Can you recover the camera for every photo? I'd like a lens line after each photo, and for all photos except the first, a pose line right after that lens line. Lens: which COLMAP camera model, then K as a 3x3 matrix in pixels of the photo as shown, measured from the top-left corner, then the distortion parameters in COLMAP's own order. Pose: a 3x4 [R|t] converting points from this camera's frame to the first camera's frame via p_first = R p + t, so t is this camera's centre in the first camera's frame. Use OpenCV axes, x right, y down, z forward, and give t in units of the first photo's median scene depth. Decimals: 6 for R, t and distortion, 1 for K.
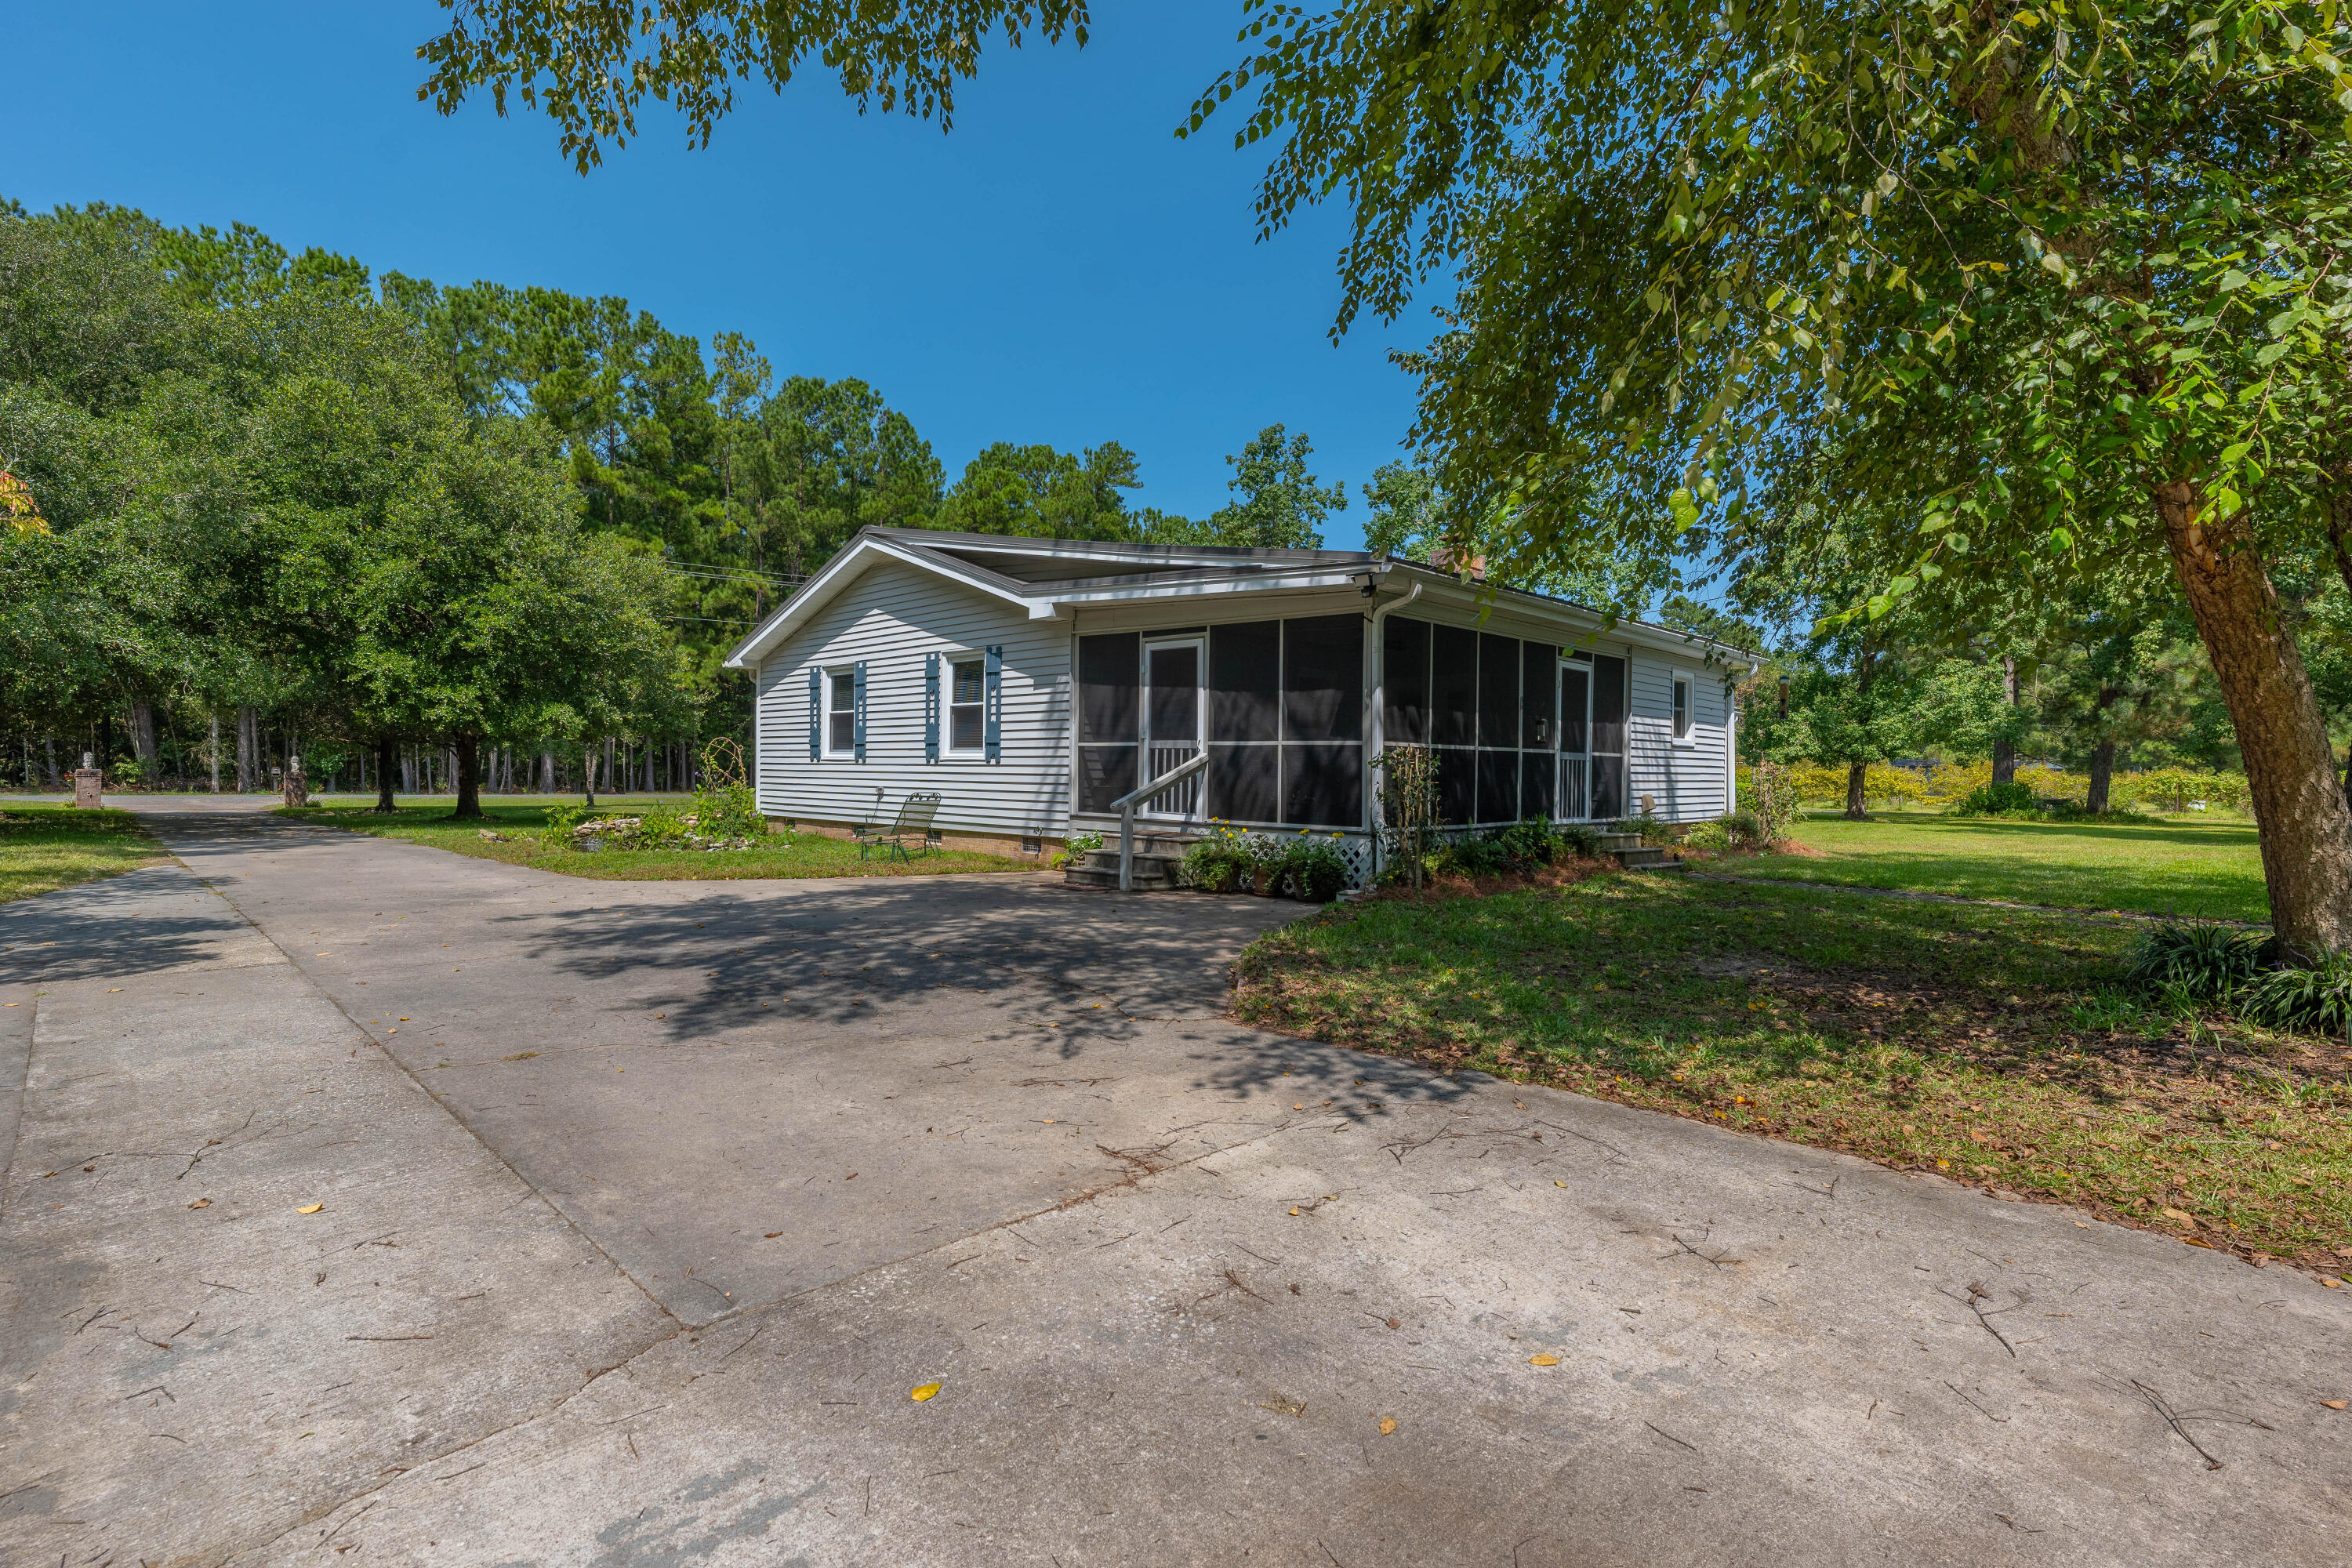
lens RADIAL K [[1110.7, 0, 1172.5], [0, 1110.7, 788.0], [0, 0, 1]] dist [-0.007655, 0.000261]
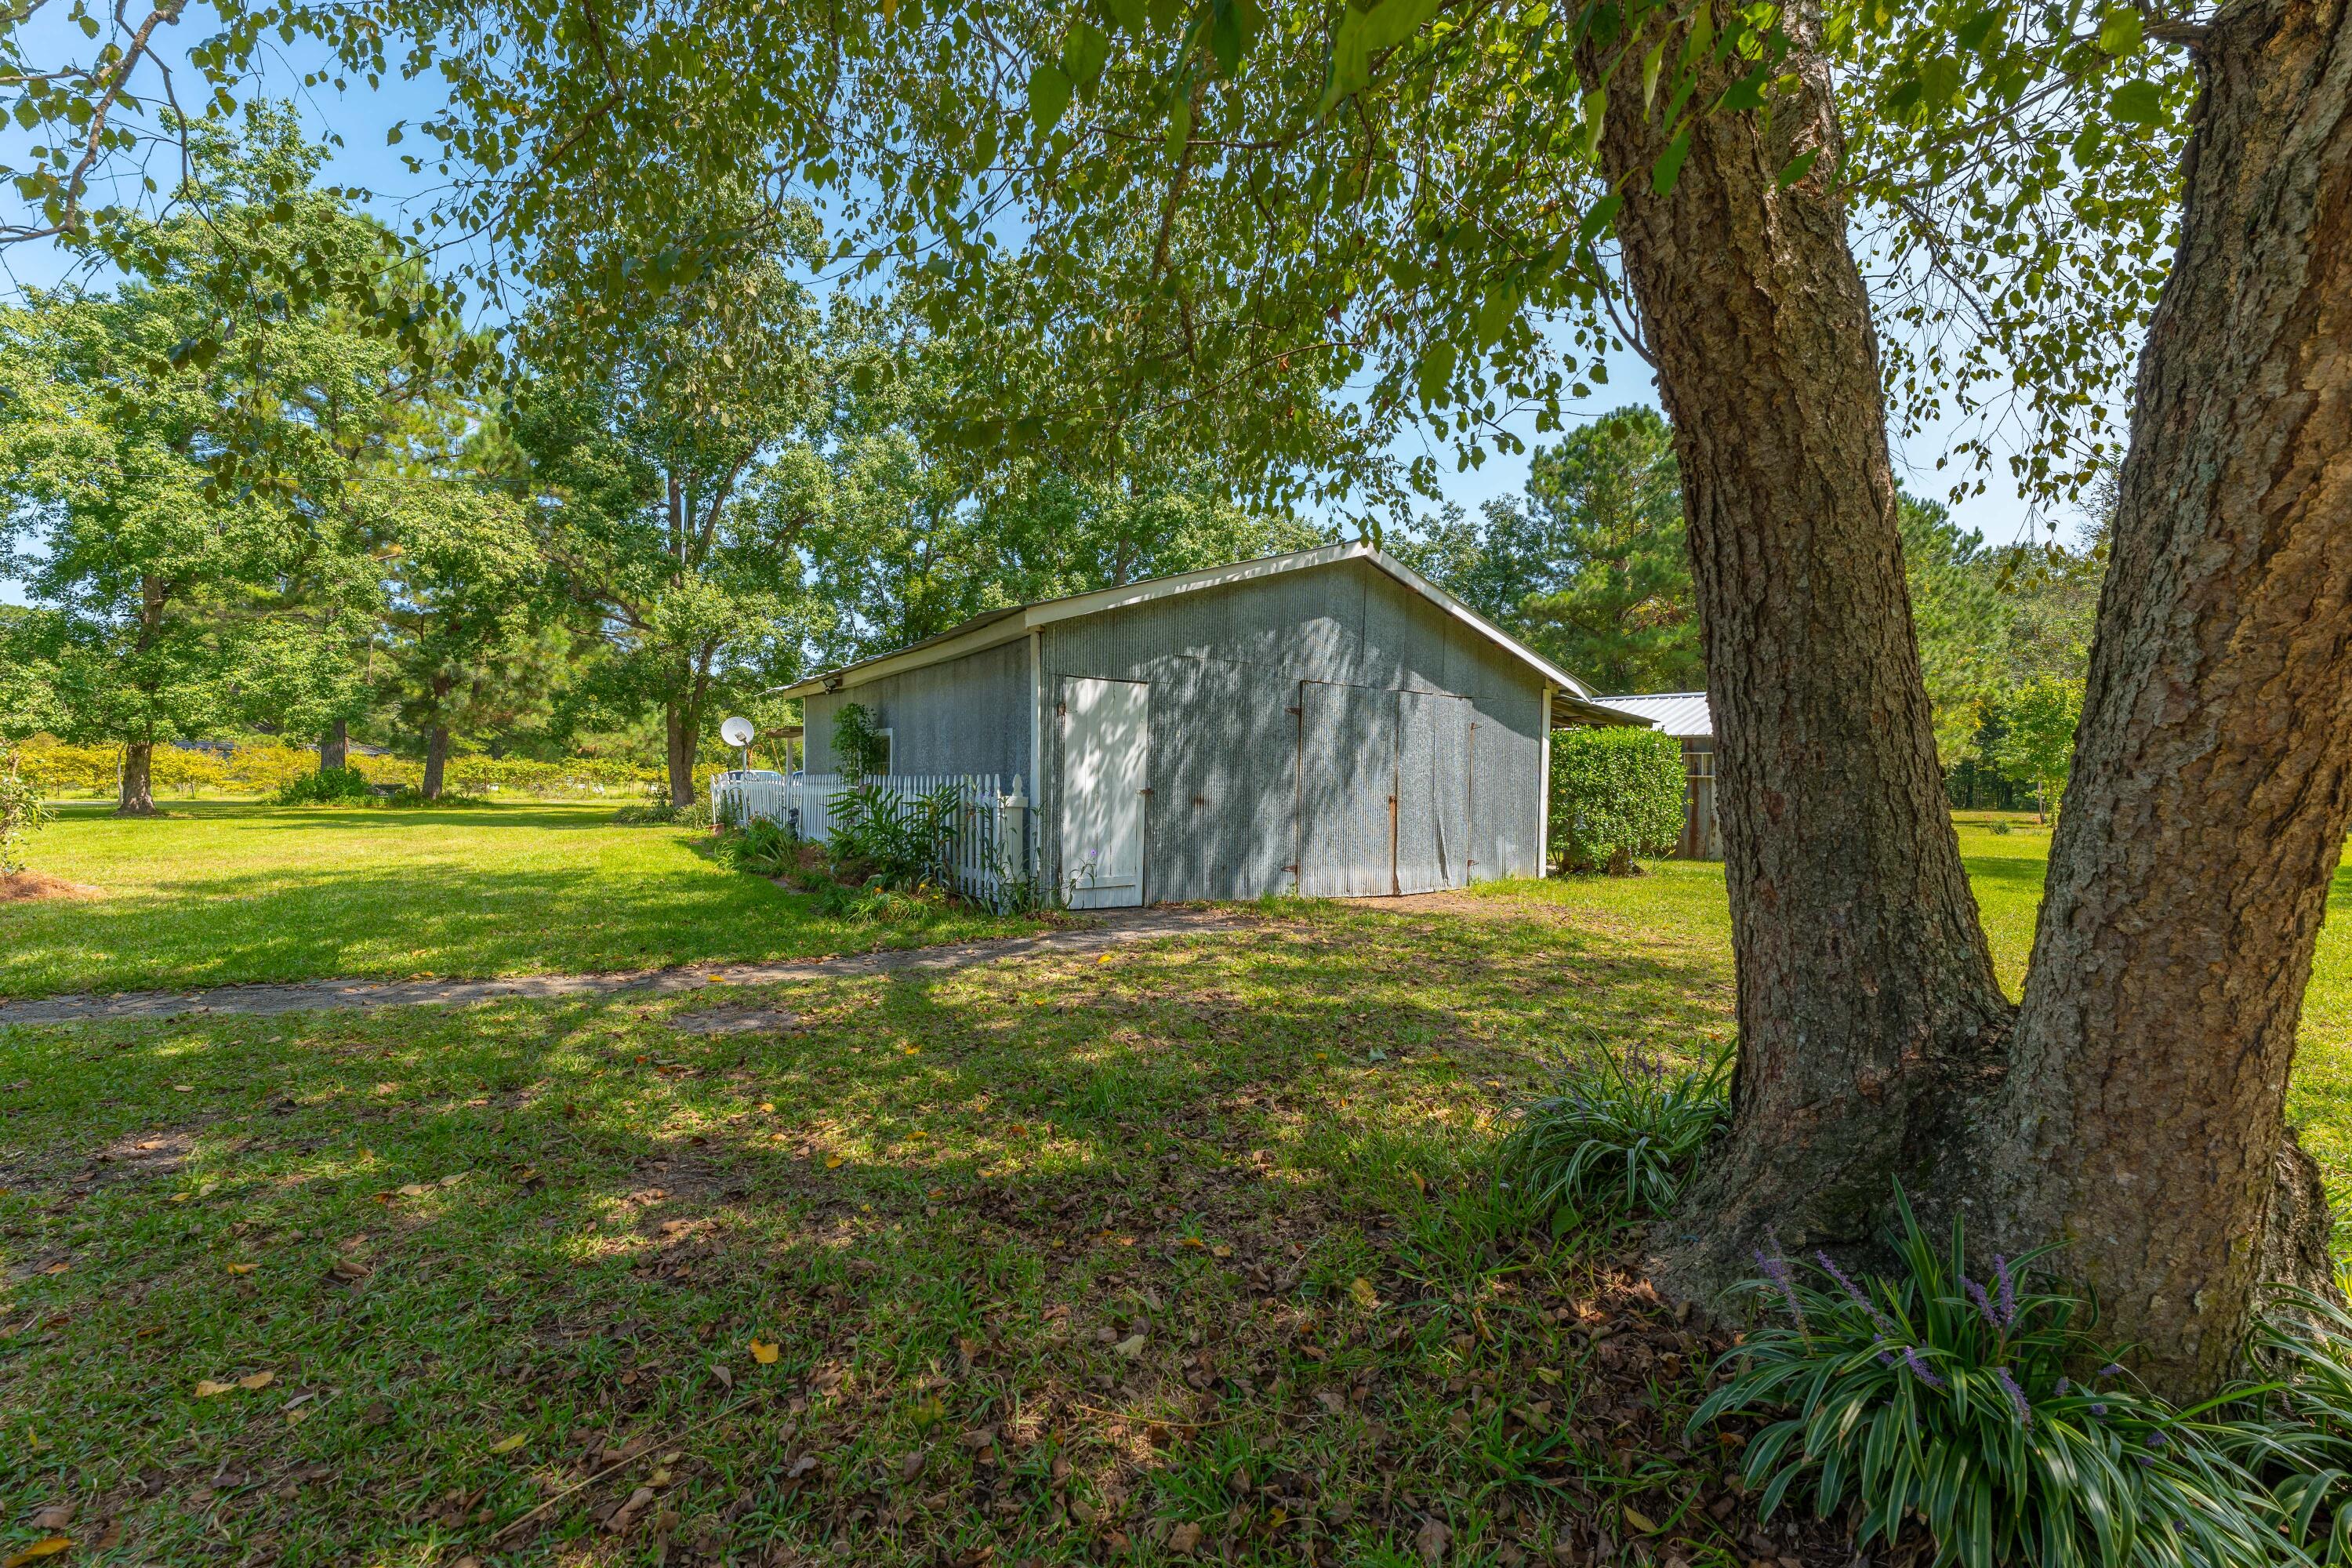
lens RADIAL K [[939.9, 0, 1172.8], [0, 939.9, 797.2], [0, 0, 1]] dist [0.000711, 0.000446]
pose [[0.173511, -0.024288, 0.984532, 0.097858], [-0.003503, 0.999674, 0.025279, -0.002966], [-0.984826, -0.007835, 0.173369, 0.176871]]
